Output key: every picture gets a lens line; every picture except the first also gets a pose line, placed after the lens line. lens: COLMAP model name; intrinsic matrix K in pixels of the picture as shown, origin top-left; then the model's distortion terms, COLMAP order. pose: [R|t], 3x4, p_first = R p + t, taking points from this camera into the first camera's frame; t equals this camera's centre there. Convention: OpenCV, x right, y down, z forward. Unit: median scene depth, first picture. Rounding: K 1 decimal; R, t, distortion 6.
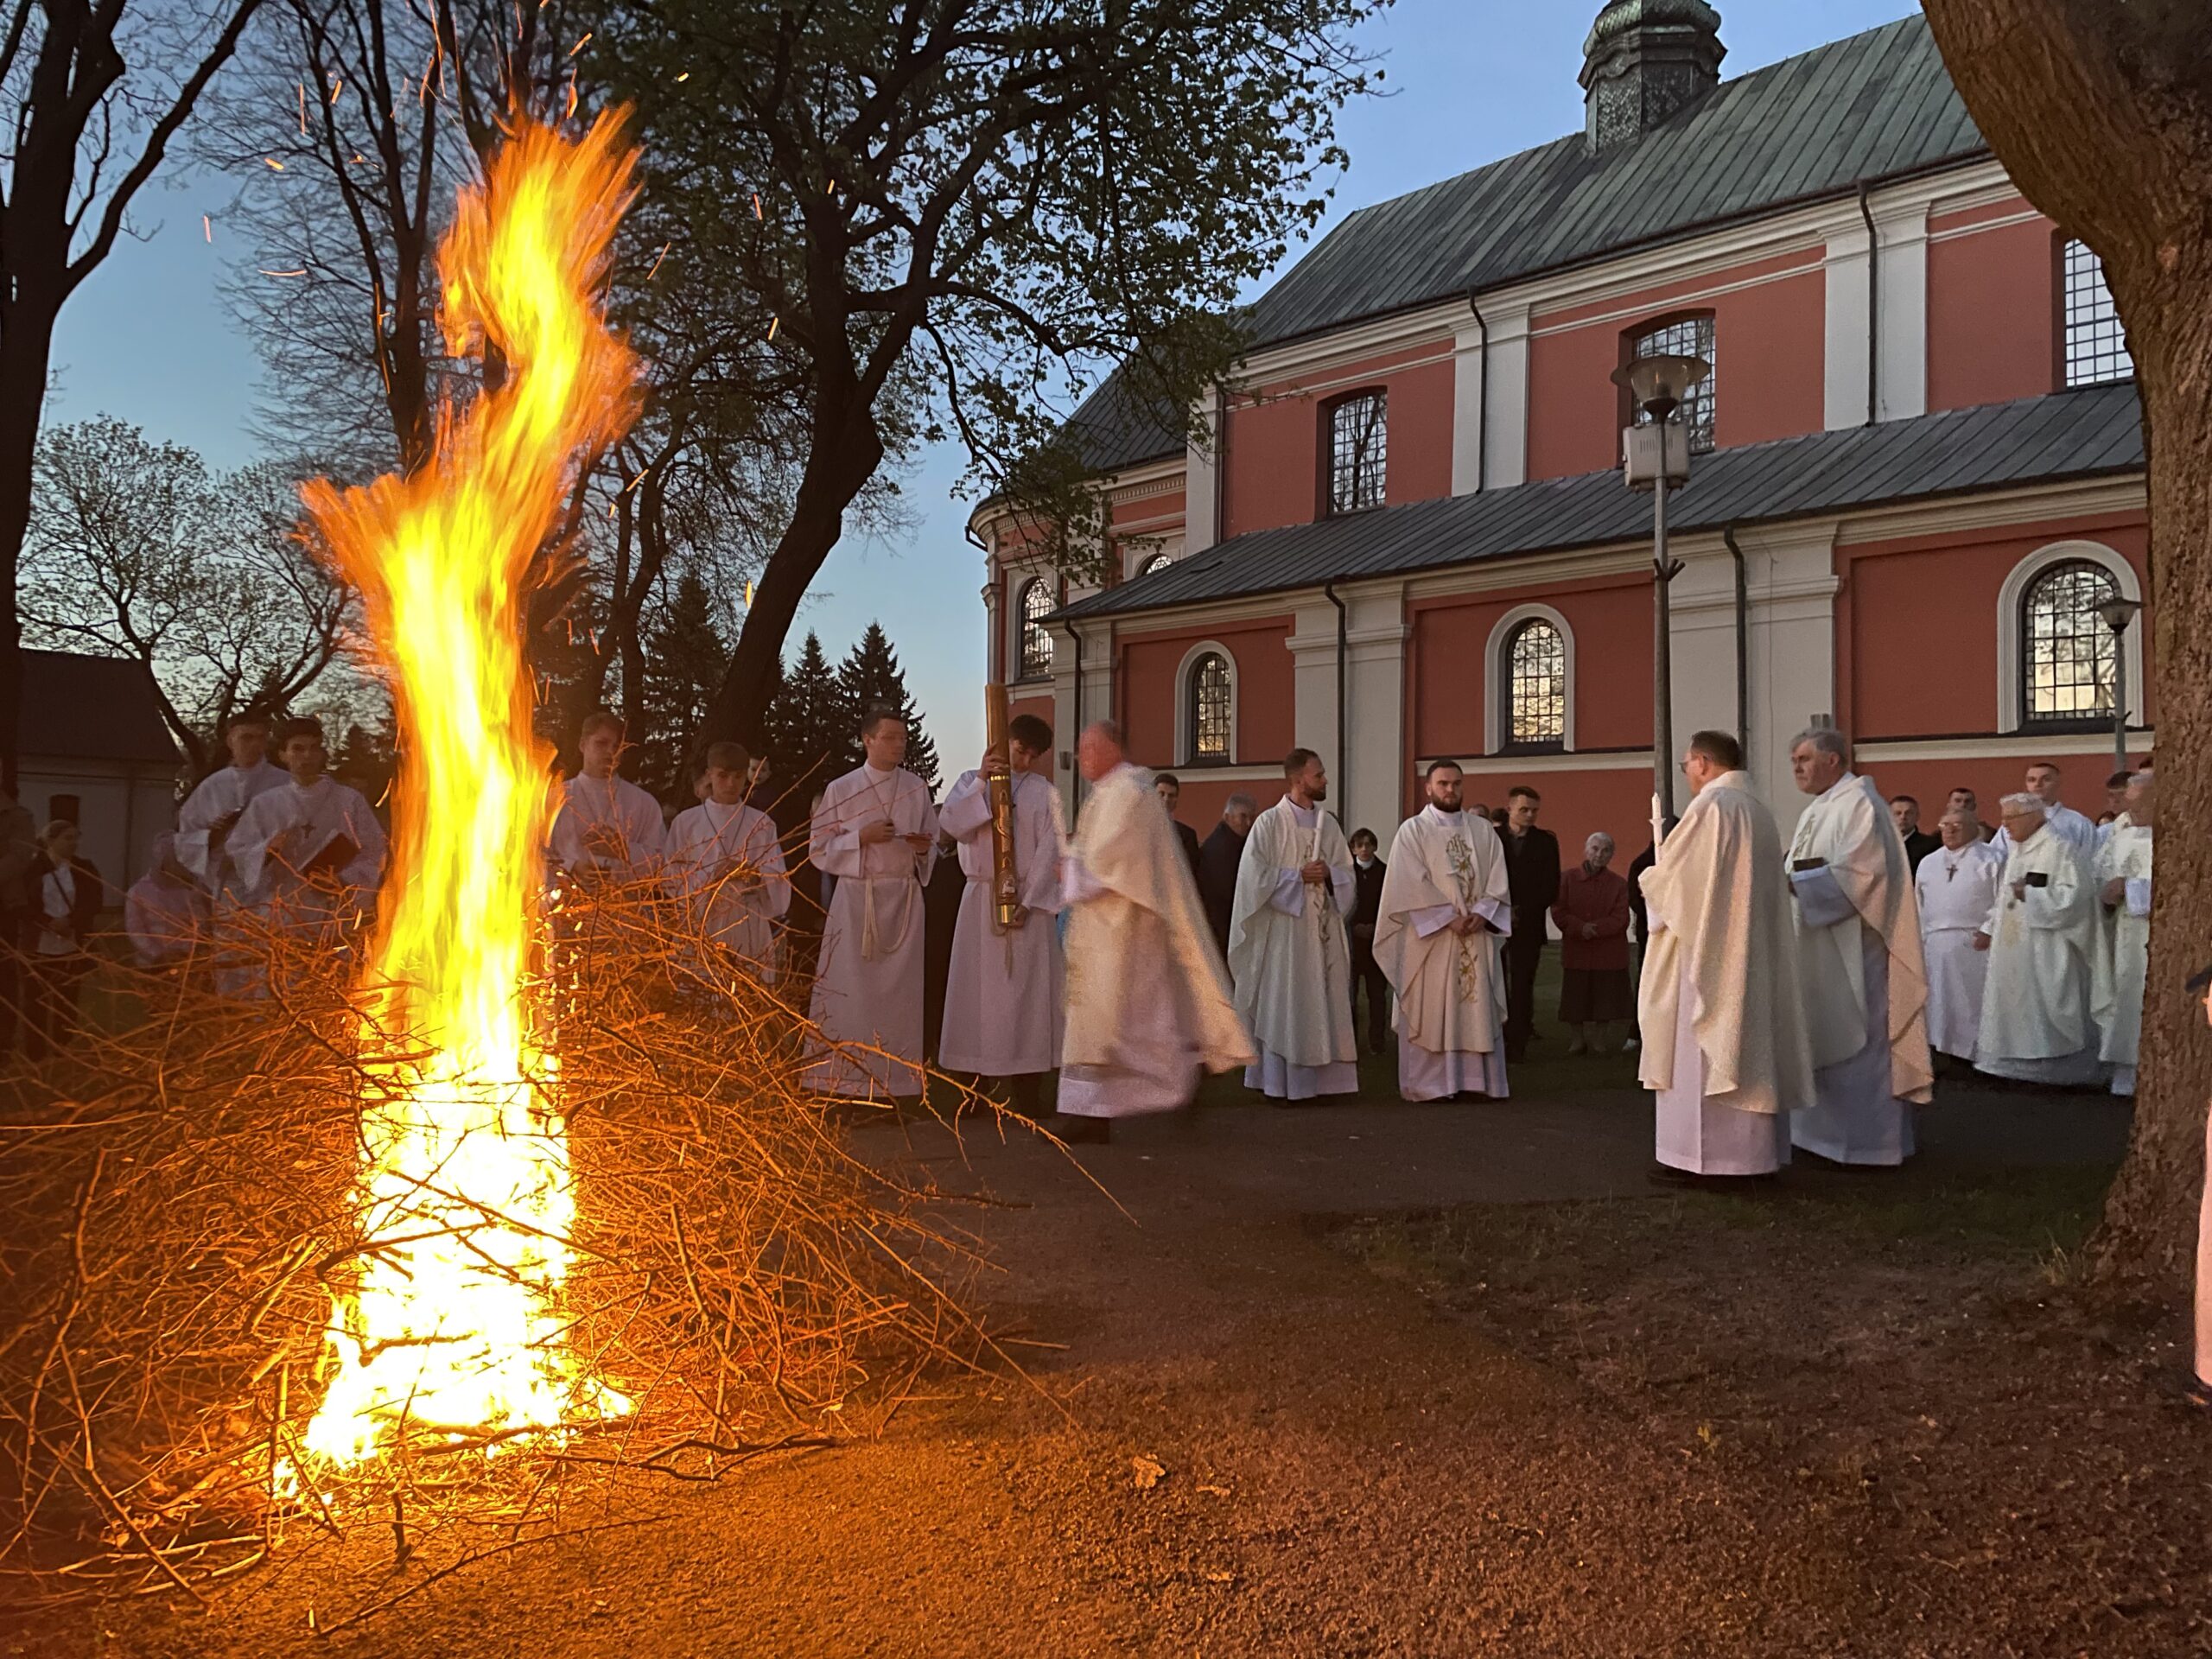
lens RADIAL K [[1699.1, 0, 1086.0], [0, 1699.1, 822.6], [0, 0, 1]] dist [0.088547, -0.089839]
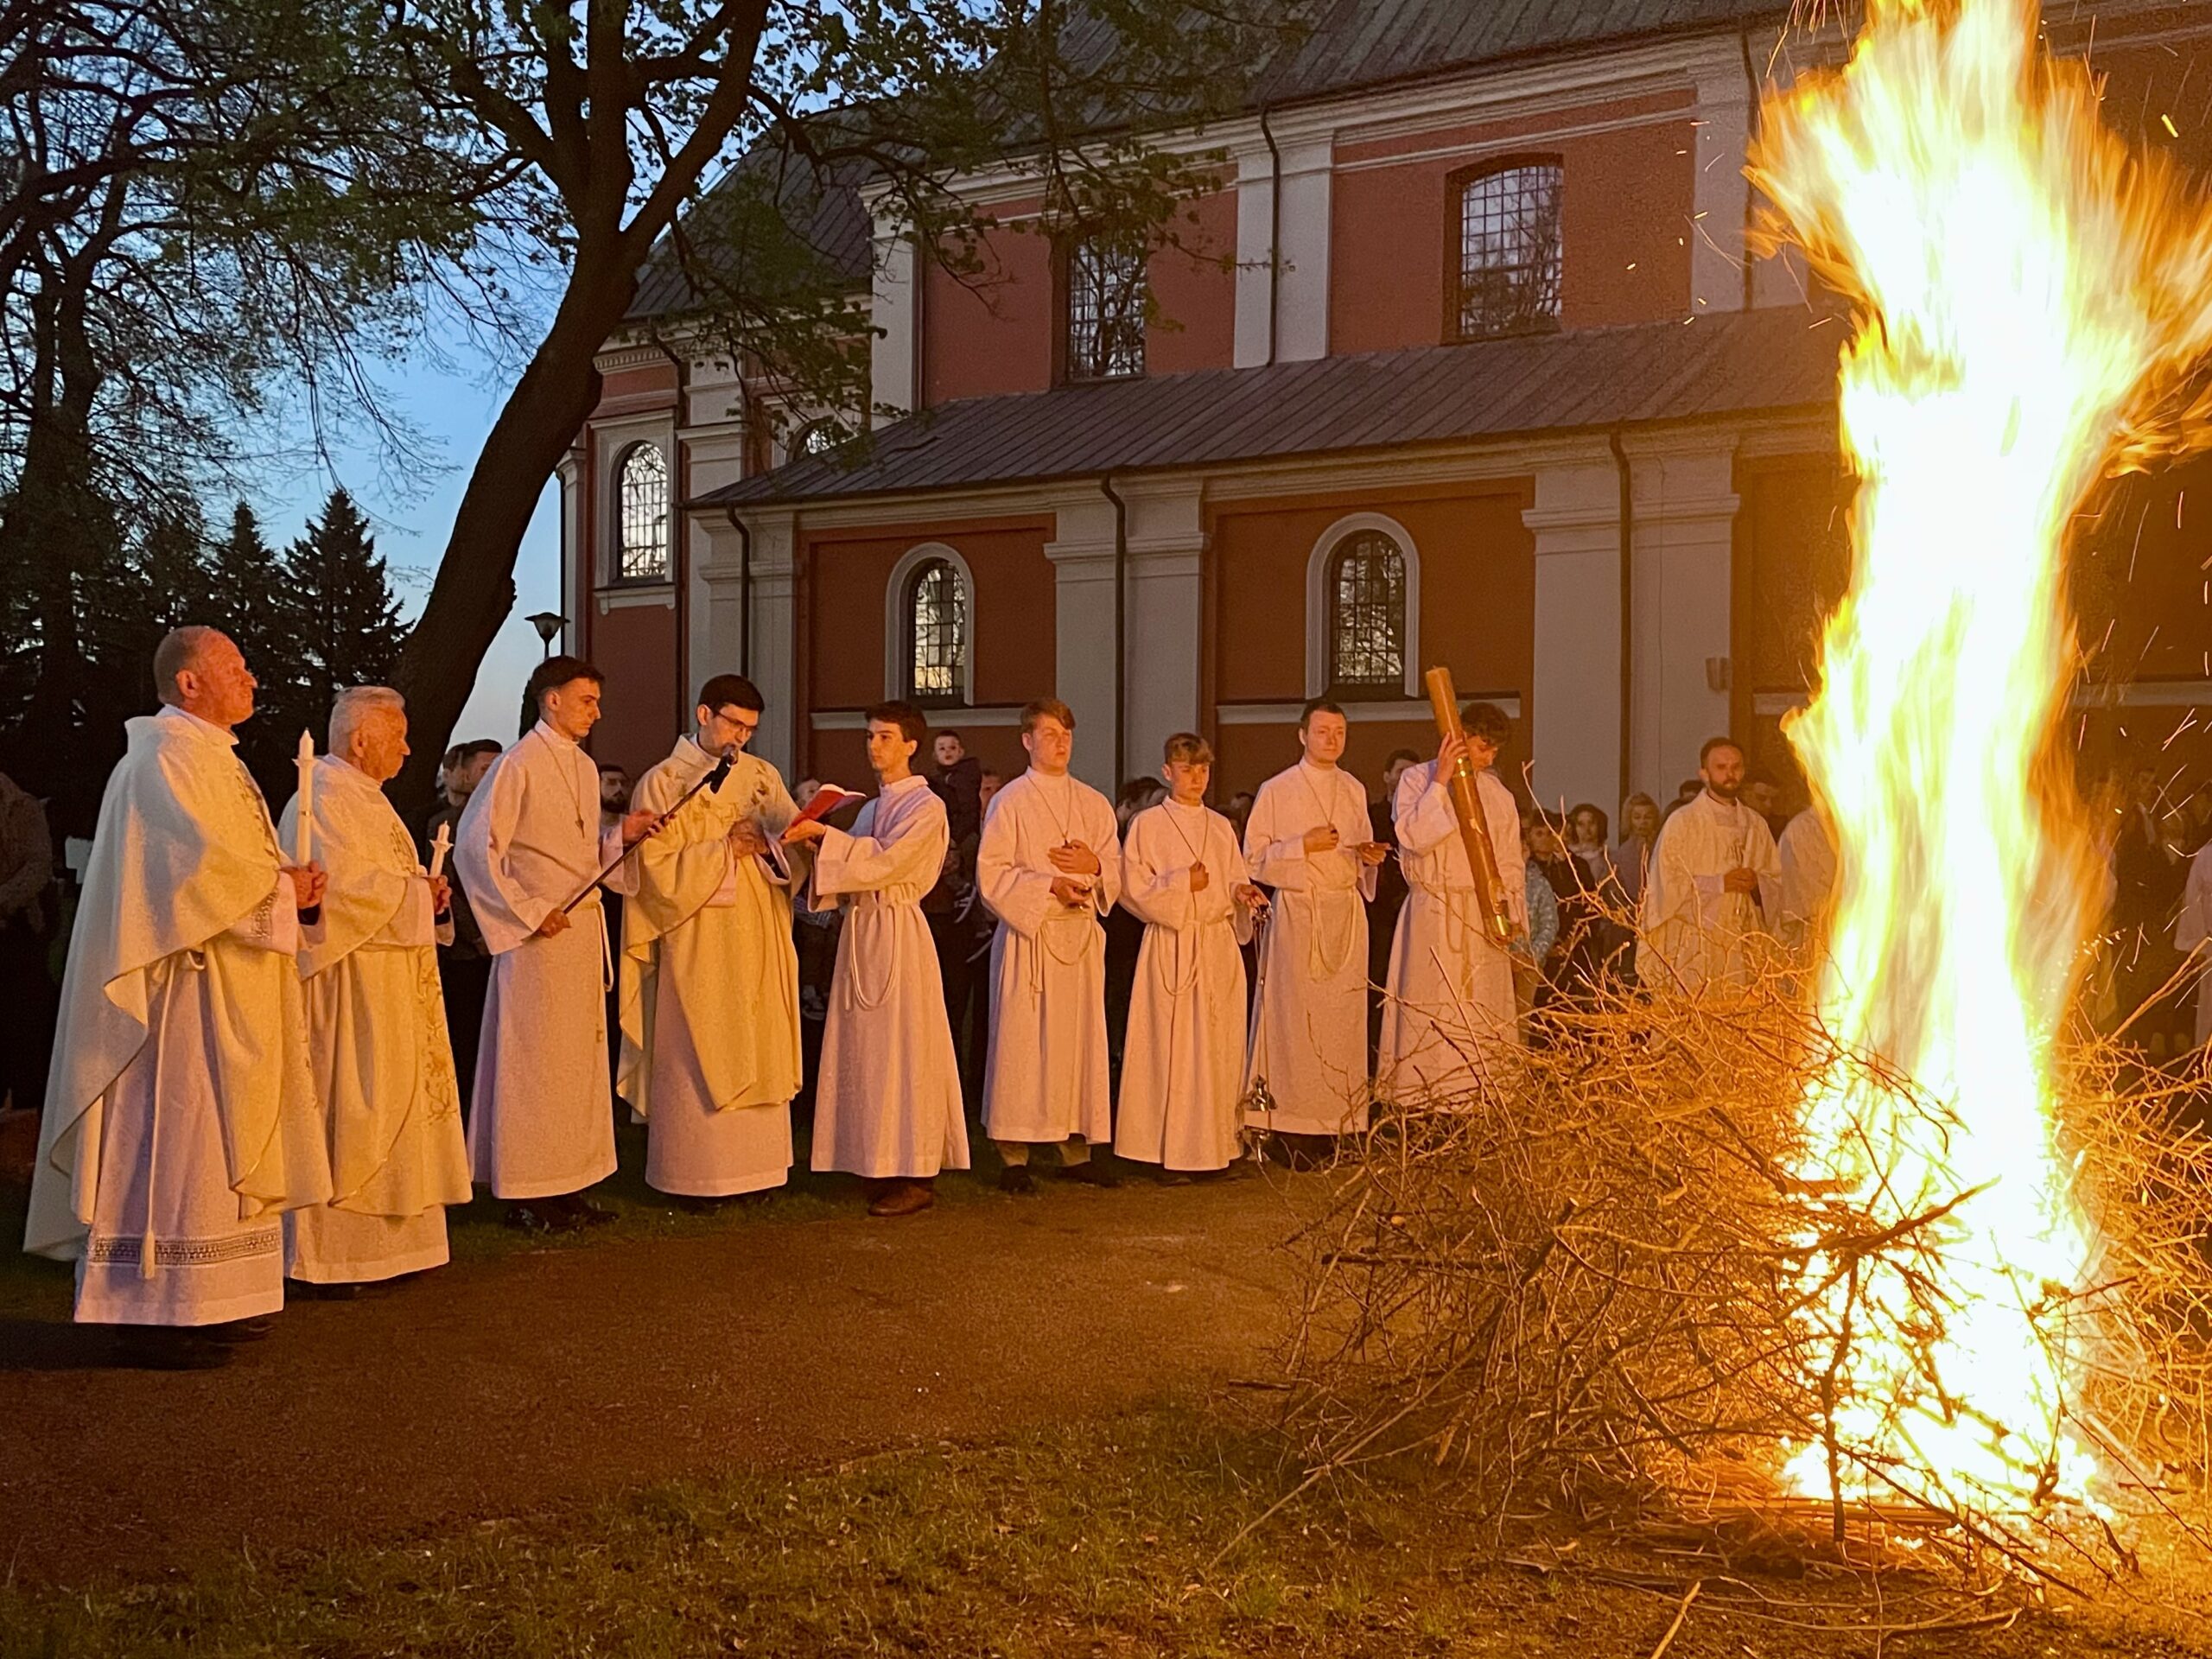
lens RADIAL K [[2303.4, 0, 1107.2], [0, 2303.4, 827.3], [0, 0, 1]] dist [0.082112, 0.000000]
pose [[0.969615, -0.002627, 0.244622, -0.106750], [-0.003690, 0.999672, 0.025359, -0.006212], [-0.244608, -0.025491, 0.969287, -0.022110]]
